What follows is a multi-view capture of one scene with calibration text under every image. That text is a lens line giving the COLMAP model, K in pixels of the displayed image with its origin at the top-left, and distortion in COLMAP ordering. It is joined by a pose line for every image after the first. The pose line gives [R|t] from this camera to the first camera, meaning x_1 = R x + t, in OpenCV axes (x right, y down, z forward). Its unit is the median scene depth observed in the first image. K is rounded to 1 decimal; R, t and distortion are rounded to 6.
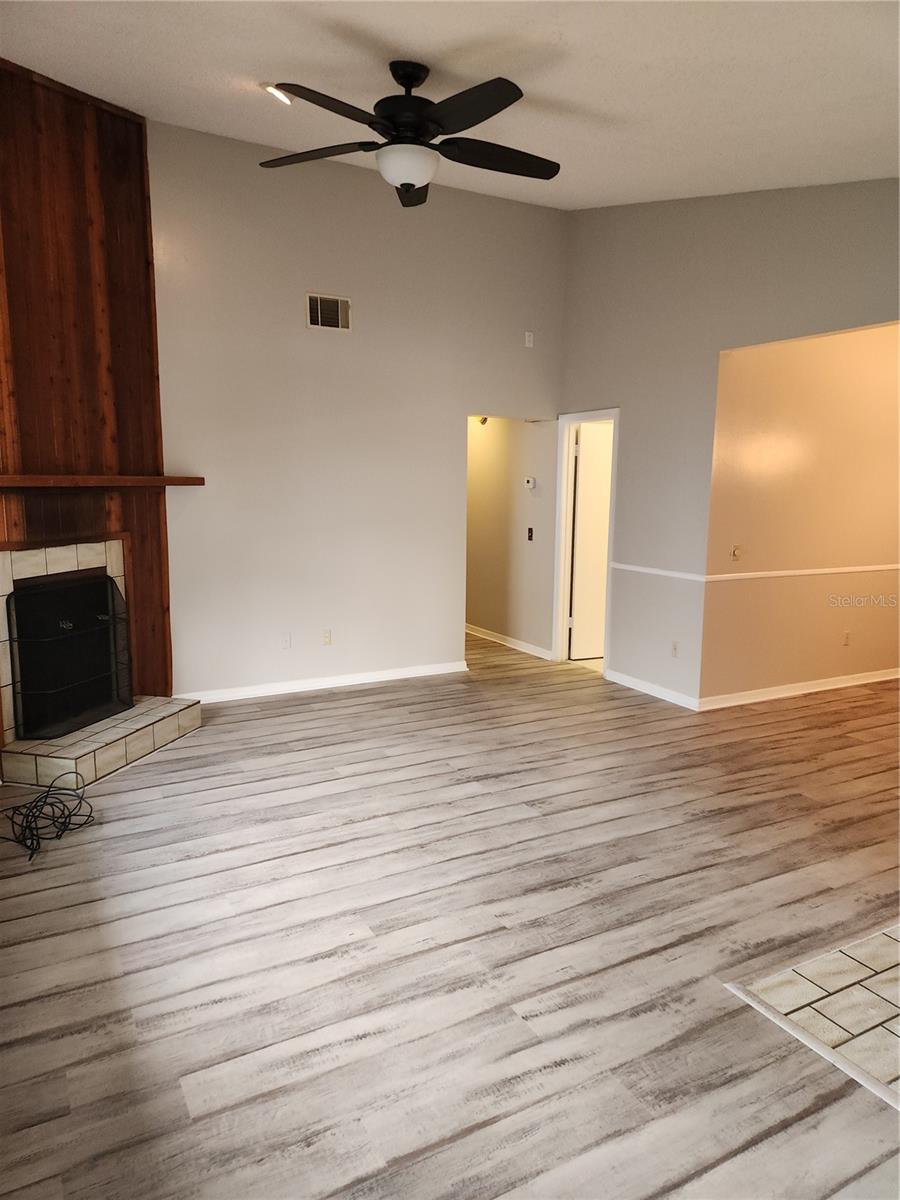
lens RADIAL K [[807.2, 0, 457.1], [0, 807.2, 603.0], [0, 0, 1]] dist [0.048707, -0.049922]
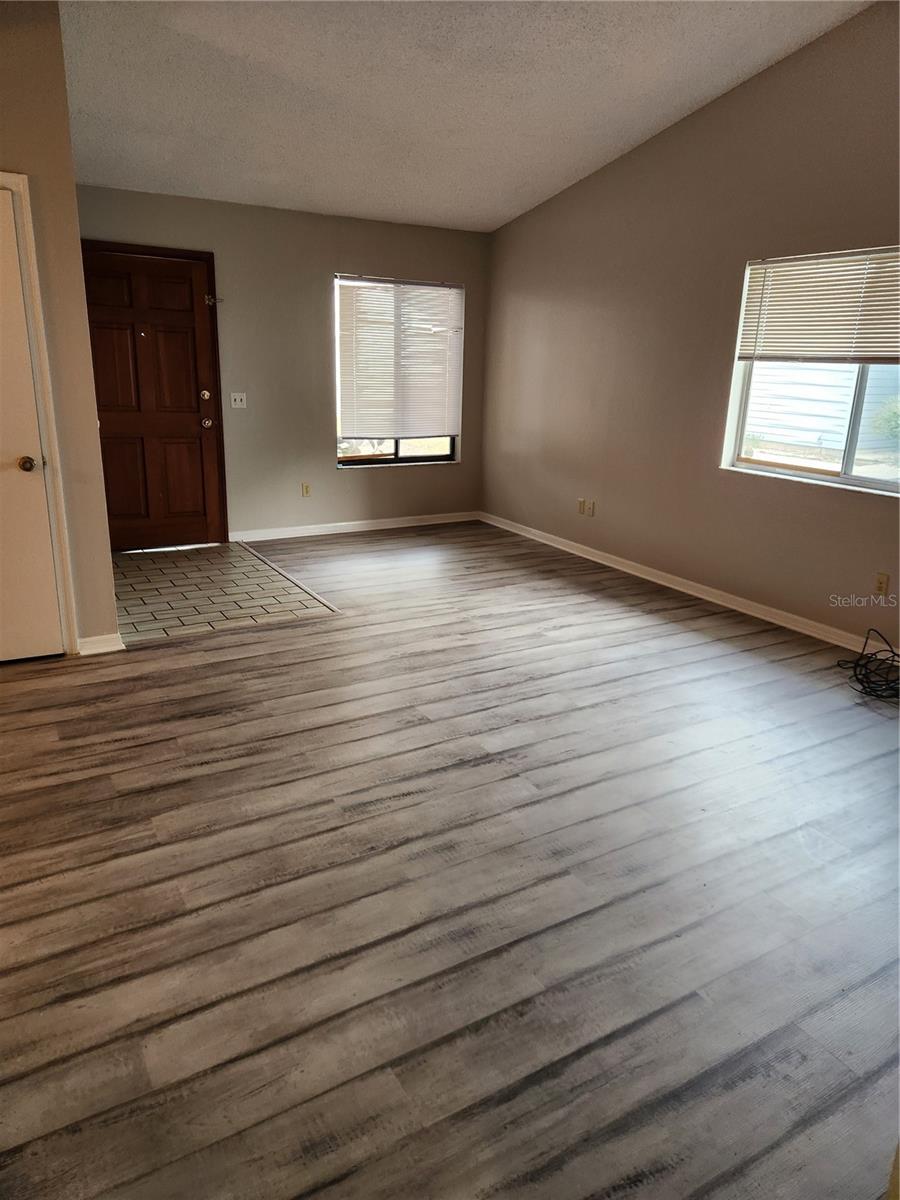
lens RADIAL K [[807.2, 0, 457.1], [0, 807.2, 603.0], [0, 0, 1]] dist [0.048707, -0.049922]
pose [[-0.998571, -0.035567, -0.039880, 0.094720], [-0.049373, 0.899573, 0.433971, -0.238419], [0.020440, 0.435320, -0.900044, 1.730754]]
